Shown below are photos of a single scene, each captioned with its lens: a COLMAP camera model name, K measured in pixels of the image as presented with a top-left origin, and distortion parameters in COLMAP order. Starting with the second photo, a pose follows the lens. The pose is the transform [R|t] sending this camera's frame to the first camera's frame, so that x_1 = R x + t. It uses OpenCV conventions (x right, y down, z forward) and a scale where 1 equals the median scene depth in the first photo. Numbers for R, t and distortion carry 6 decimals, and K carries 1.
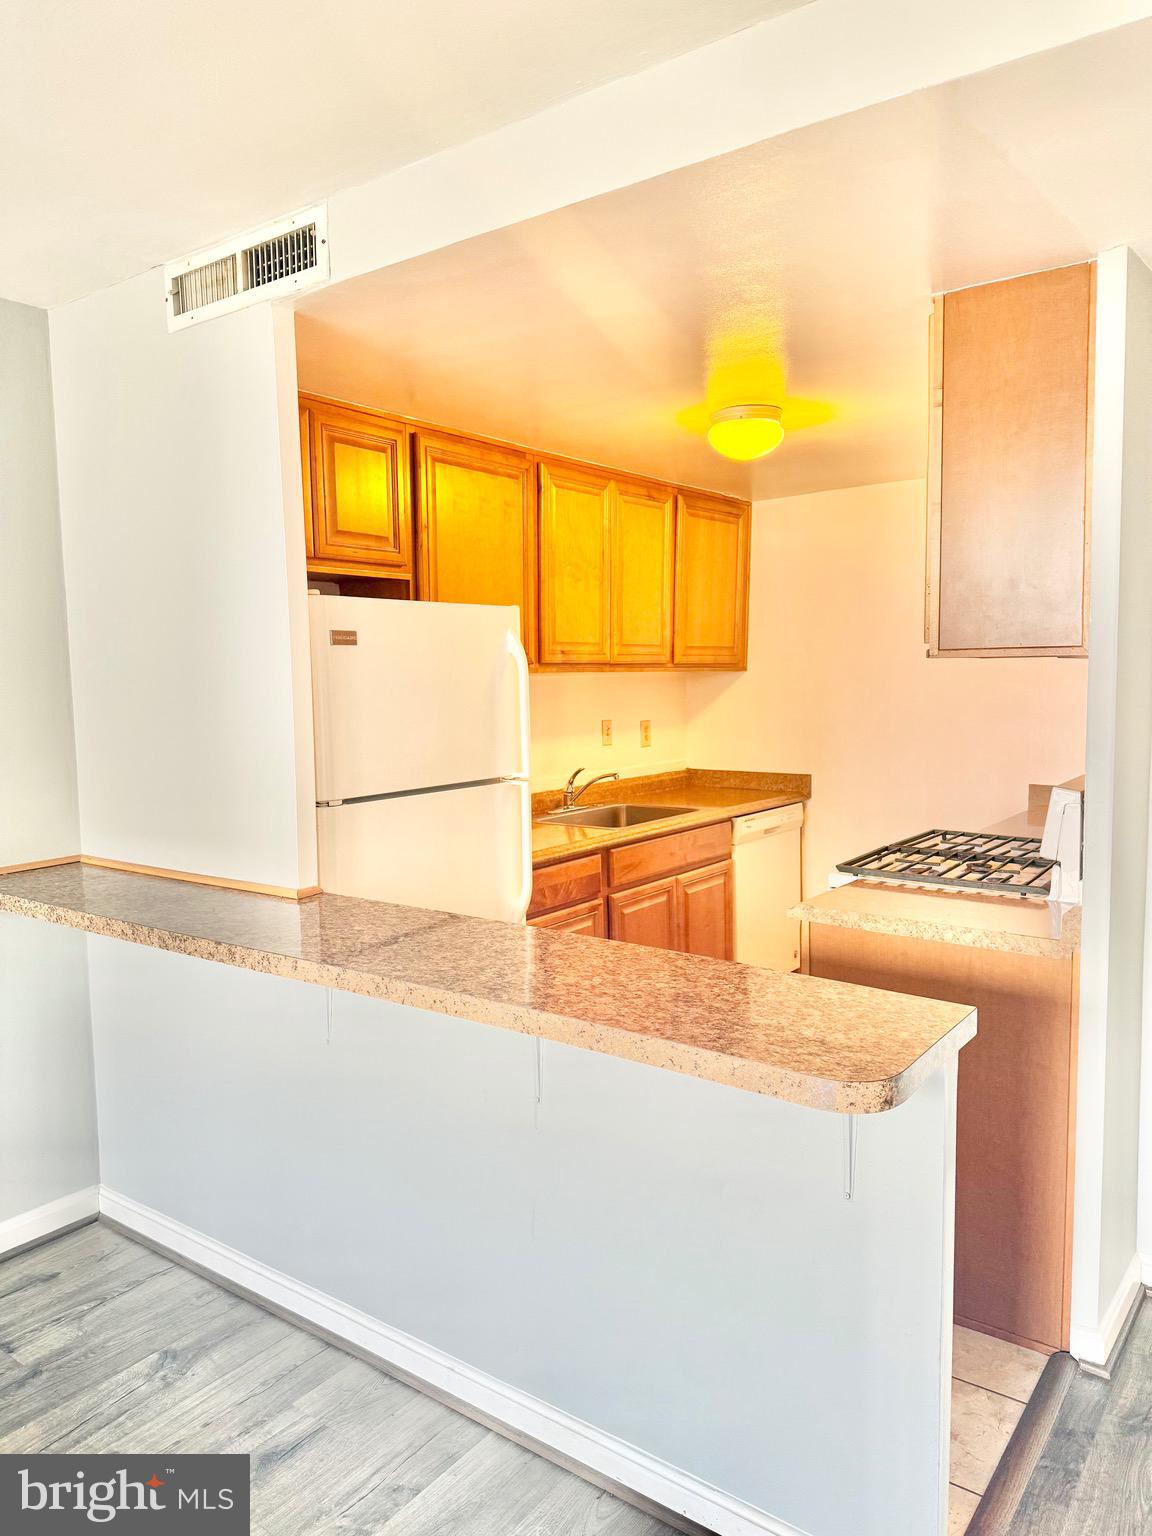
lens RADIAL K [[1072.7, 0, 576.0], [0, 1072.7, 768.0], [0, 0, 1]] dist [-0.001499, -0.000914]
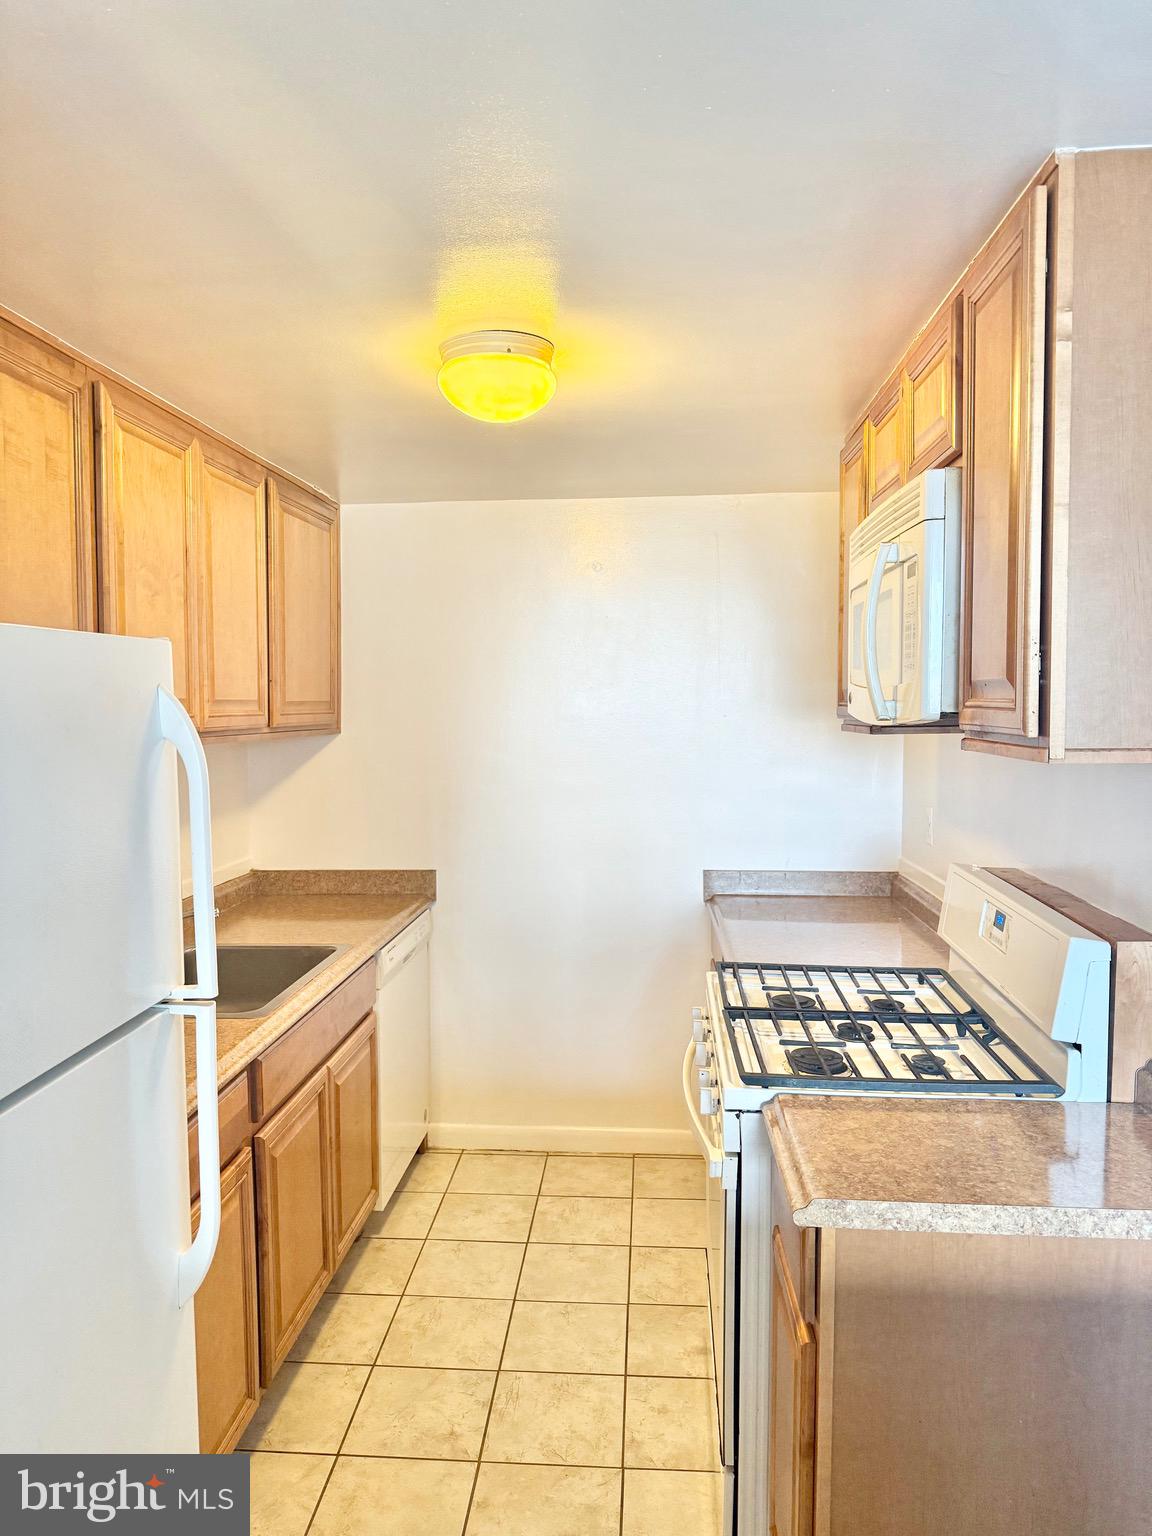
lens RADIAL K [[1103.9, 0, 624.8], [0, 1103.9, 767.5], [0, 0, 1]] dist [0.142645, -0.254923]
pose [[0.845774, -0.019413, 0.533188, -0.106454], [0.040199, 0.998816, -0.027400, -0.049095], [-0.532024, 0.044608, 0.845553, 0.323585]]
